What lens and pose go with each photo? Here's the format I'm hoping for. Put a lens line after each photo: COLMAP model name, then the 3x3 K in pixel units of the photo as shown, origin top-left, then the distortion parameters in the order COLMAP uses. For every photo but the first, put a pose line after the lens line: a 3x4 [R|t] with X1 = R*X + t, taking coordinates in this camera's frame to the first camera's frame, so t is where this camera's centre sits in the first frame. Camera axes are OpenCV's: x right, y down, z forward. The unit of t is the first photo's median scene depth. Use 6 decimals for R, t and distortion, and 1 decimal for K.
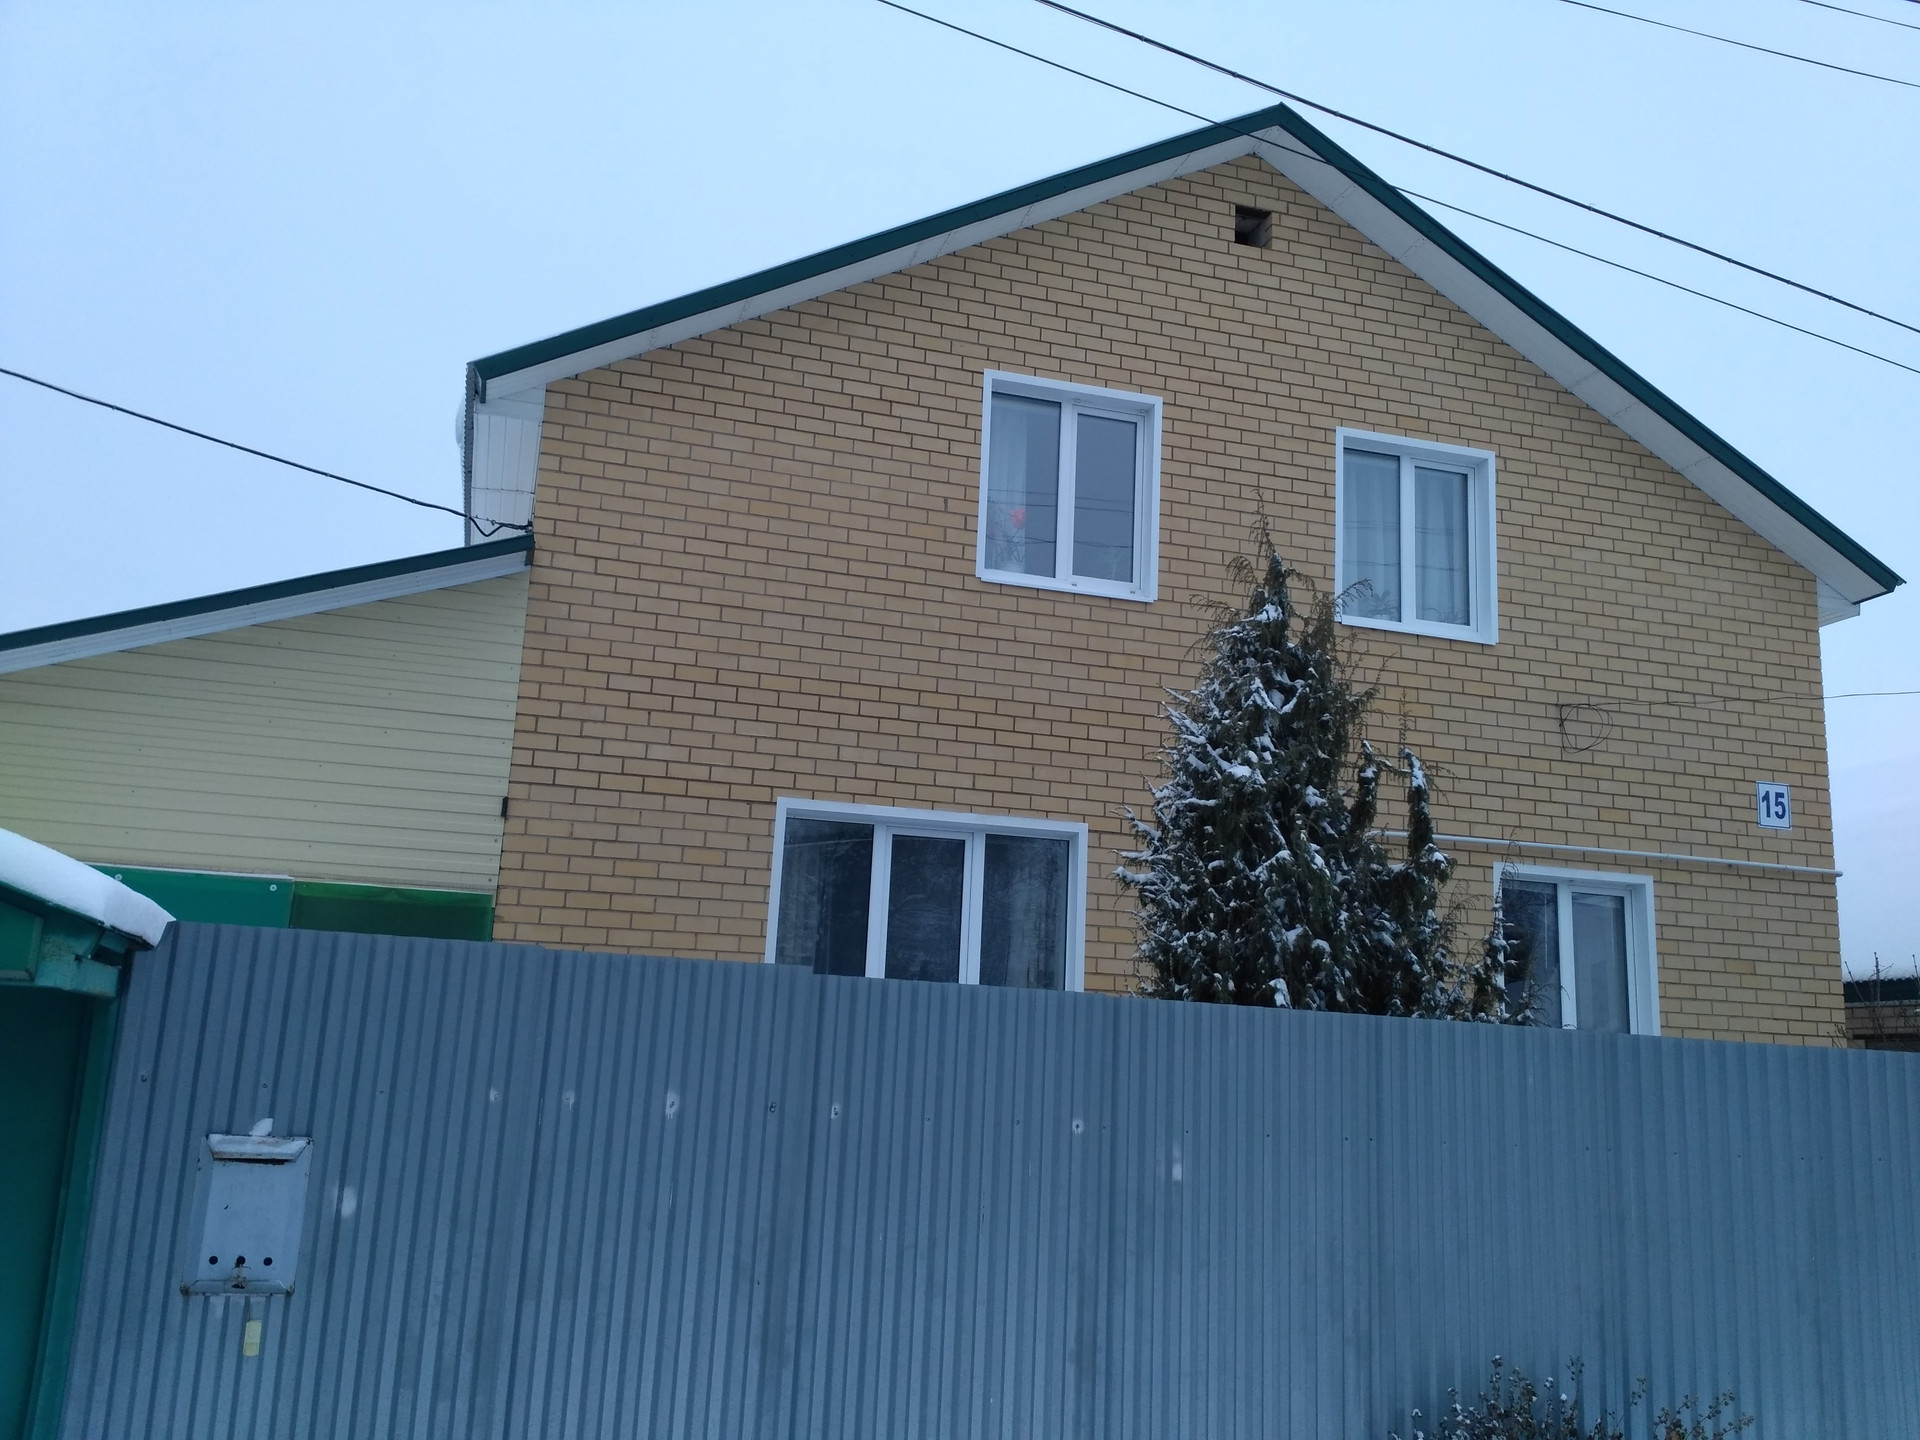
lens RADIAL K [[1717.6, 0, 998.1], [0, 1717.6, 722.1], [0, 0, 1]] dist [0.112688, -0.206903]
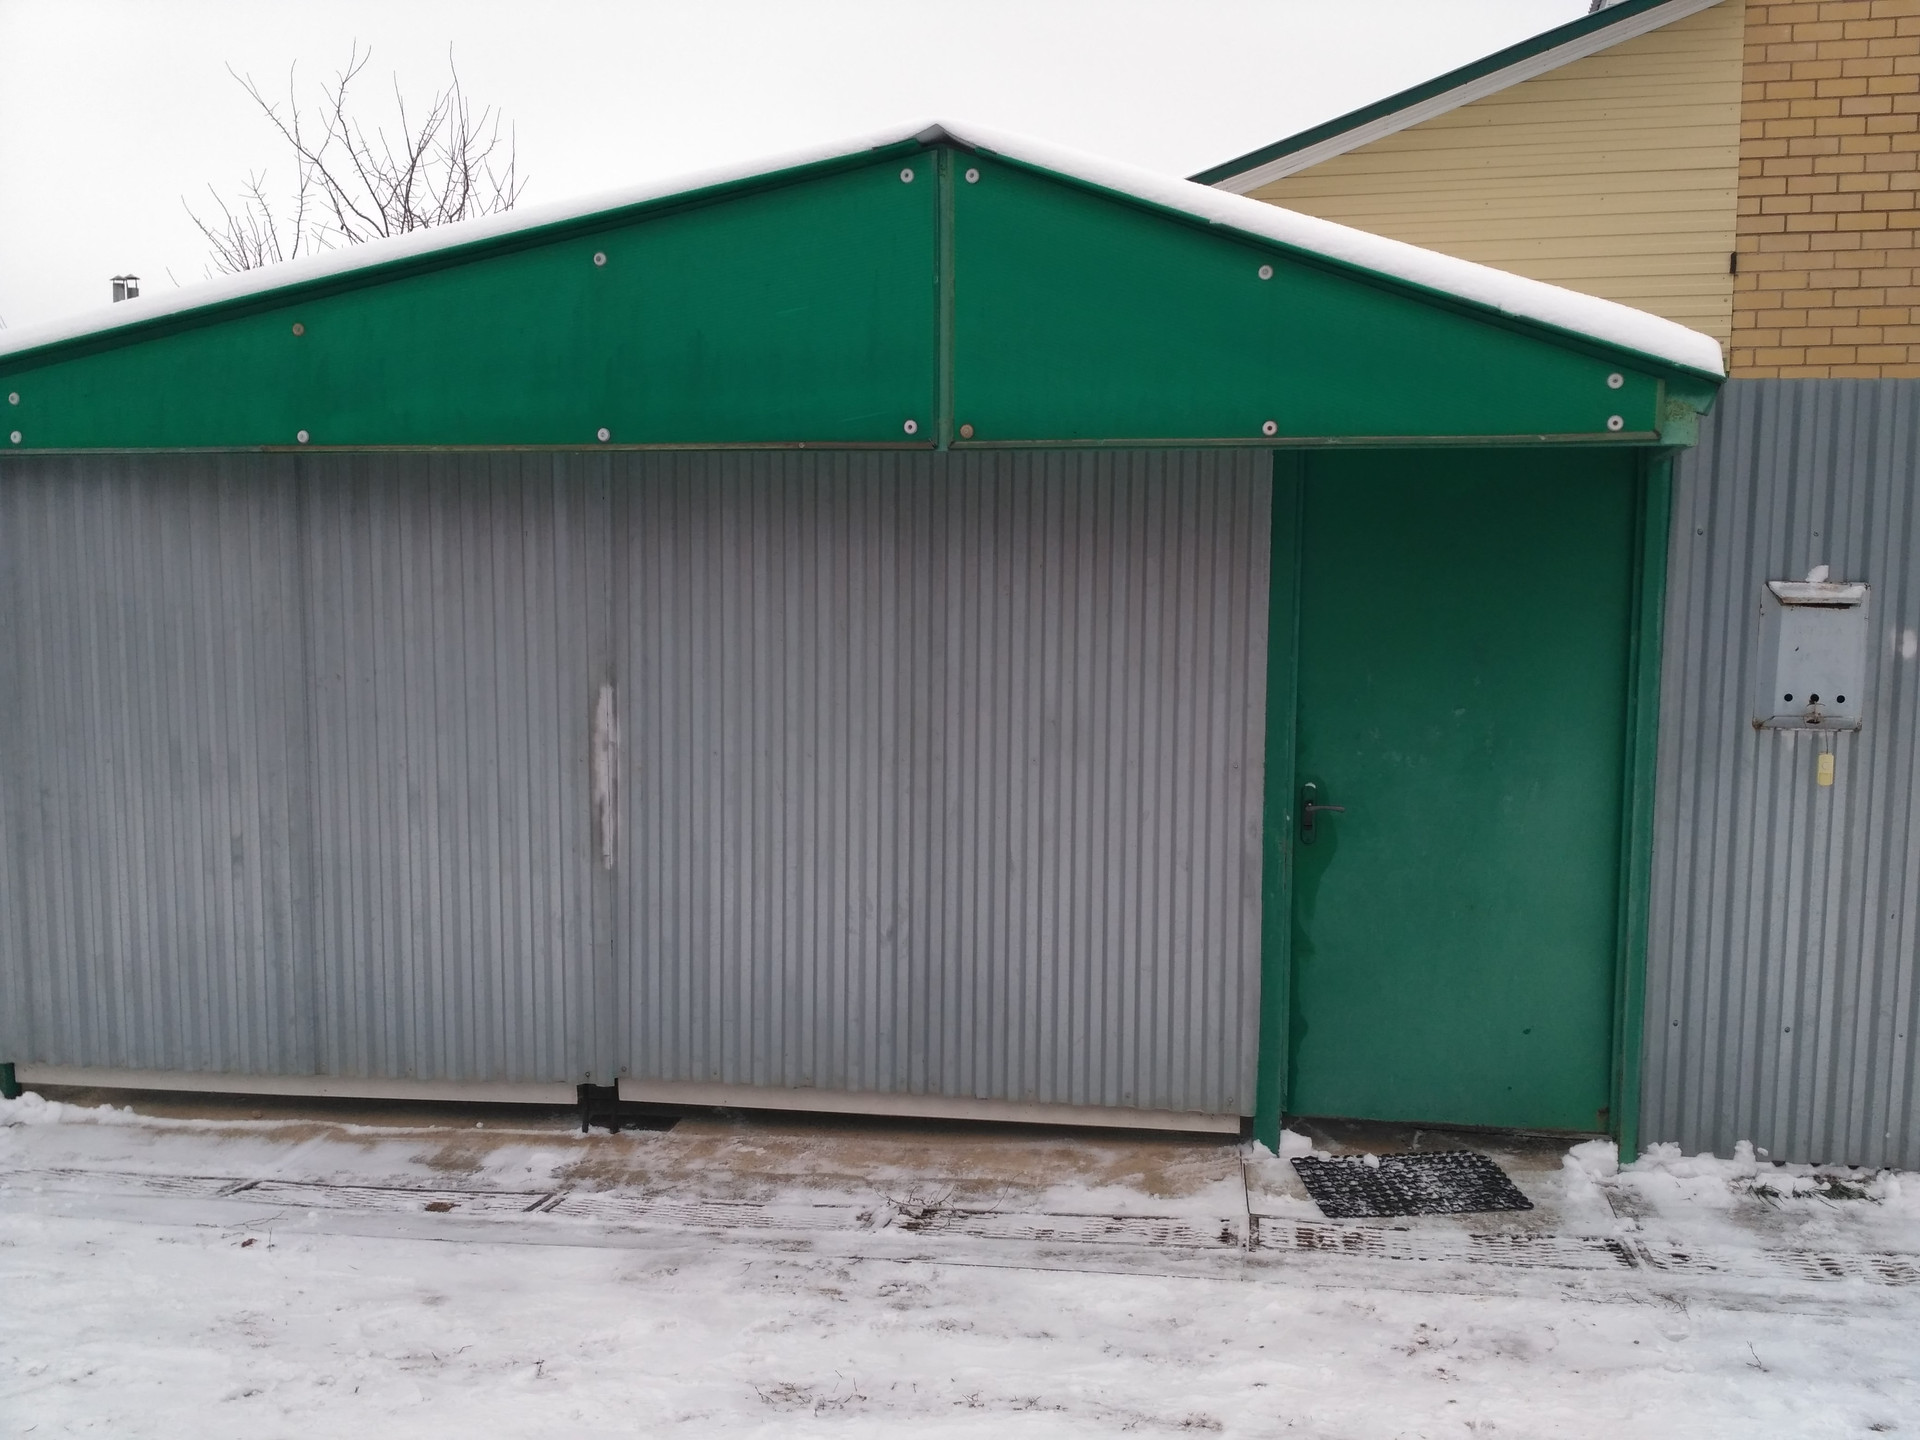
lens RADIAL K [[1717.6, 0, 998.1], [0, 1717.6, 722.1], [0, 0, 1]] dist [0.112688, -0.206903]
pose [[0.866660, 0.009604, -0.498806, -0.156468], [0.133522, 0.958877, 0.250453, -0.002577], [0.480699, -0.283660, 0.829738, -0.051289]]
